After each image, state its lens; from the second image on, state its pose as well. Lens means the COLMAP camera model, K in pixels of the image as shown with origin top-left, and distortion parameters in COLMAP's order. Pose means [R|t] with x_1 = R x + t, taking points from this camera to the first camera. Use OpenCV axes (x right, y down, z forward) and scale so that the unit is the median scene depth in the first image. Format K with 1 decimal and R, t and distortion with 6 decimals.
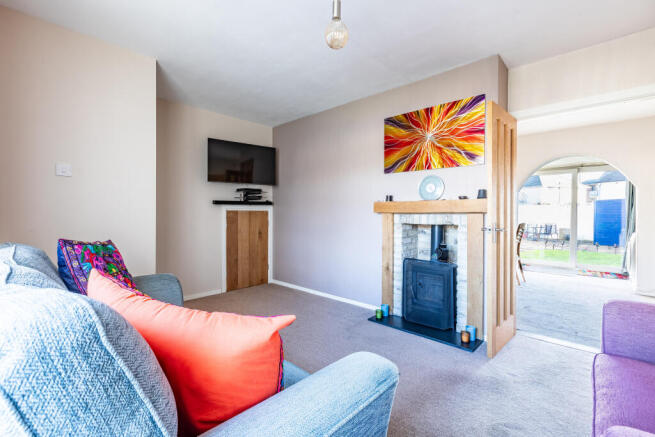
lens RADIAL K [[296.0, 0, 328.6], [0, 296.0, 212.1], [0, 0, 1]] dist [-0.000482, -0.000015]
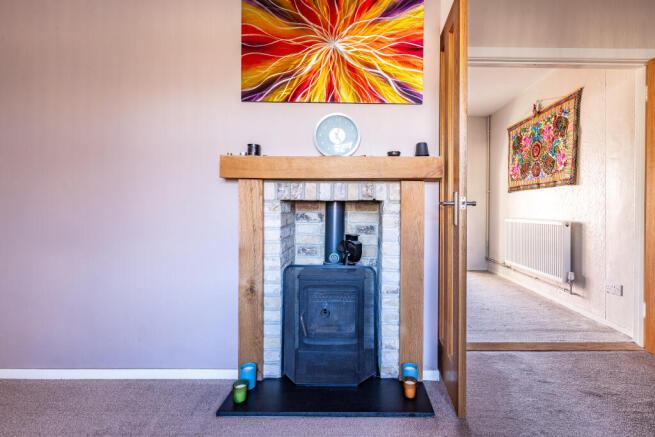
lens RADIAL K [[305.2, 0, 356.8], [0, 305.2, 214.9], [0, 0, 1]] dist [-0.002644, -0.000040]
pose [[0.735109, -0.003625, 0.677939, -0.019688], [-0.003380, 0.999954, 0.009011, 0.060114], [-0.677940, -0.008915, 0.735063, 0.513051]]
